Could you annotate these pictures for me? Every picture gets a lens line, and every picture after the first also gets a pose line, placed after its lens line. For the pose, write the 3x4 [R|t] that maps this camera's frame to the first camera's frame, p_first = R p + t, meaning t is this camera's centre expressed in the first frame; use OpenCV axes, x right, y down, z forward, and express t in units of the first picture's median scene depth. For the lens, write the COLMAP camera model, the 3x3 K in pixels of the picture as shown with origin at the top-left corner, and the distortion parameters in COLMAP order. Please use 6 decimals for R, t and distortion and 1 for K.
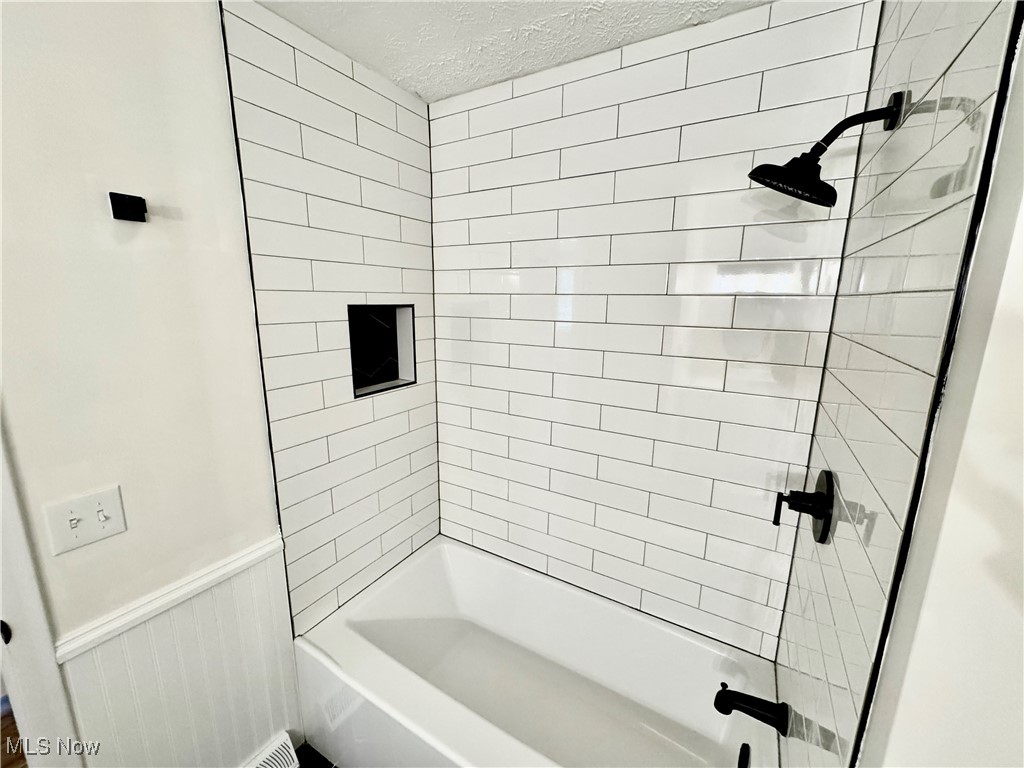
lens RADIAL K [[408.5, 0, 515.2], [0, 408.5, 379.2], [0, 0, 1]] dist [0.000557, -0.000096]
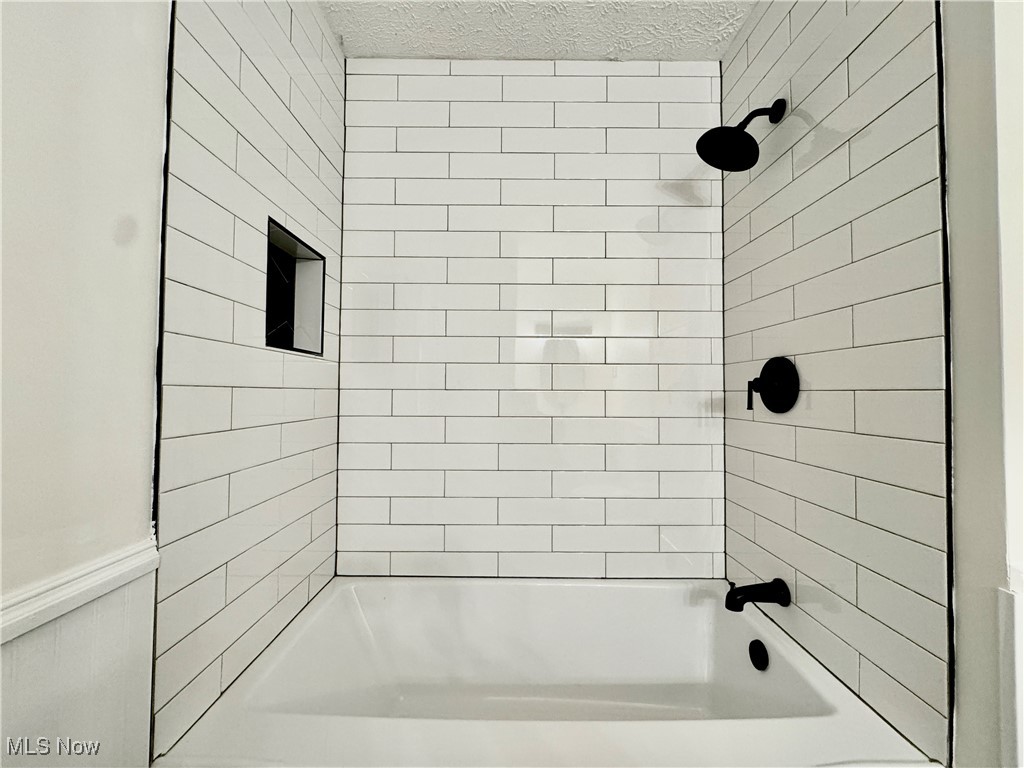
lens RADIAL K [[408.5, 0, 514.8], [0, 408.5, 380.2], [0, 0, 1]] dist [0.000557, -0.000096]
pose [[0.859261, 0.009053, 0.511457, -0.398616], [0.104744, 0.975544, -0.193241, 0.297072], [-0.500699, 0.219617, 0.837299, 0.218373]]
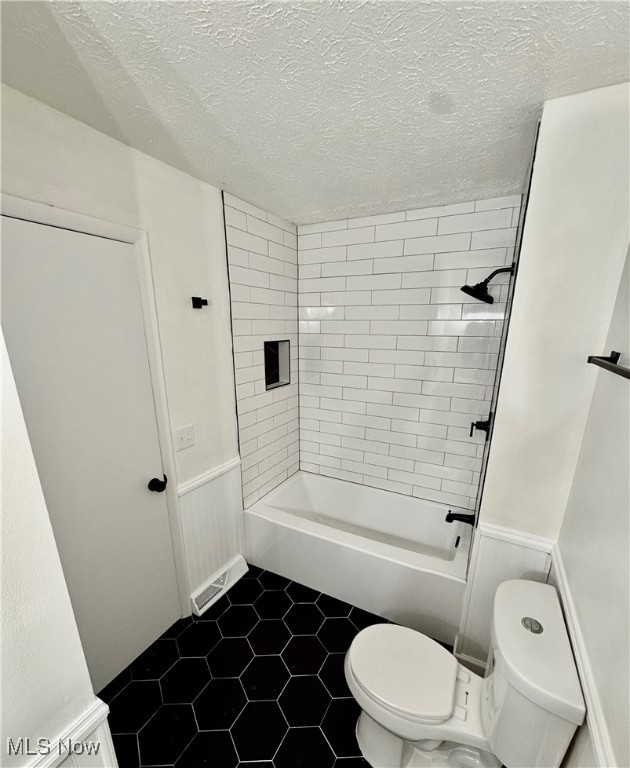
lens RADIAL K [[334.6, 0, 319.5], [0, 334.6, 418.3], [0, 0, 1]] dist [-0.002879, 0.000144]
pose [[0.998546, -0.019347, 0.050315, -0.232232], [0.015291, 0.996694, 0.079791, 0.055882], [-0.051692, -0.078906, 0.995541, -0.605037]]
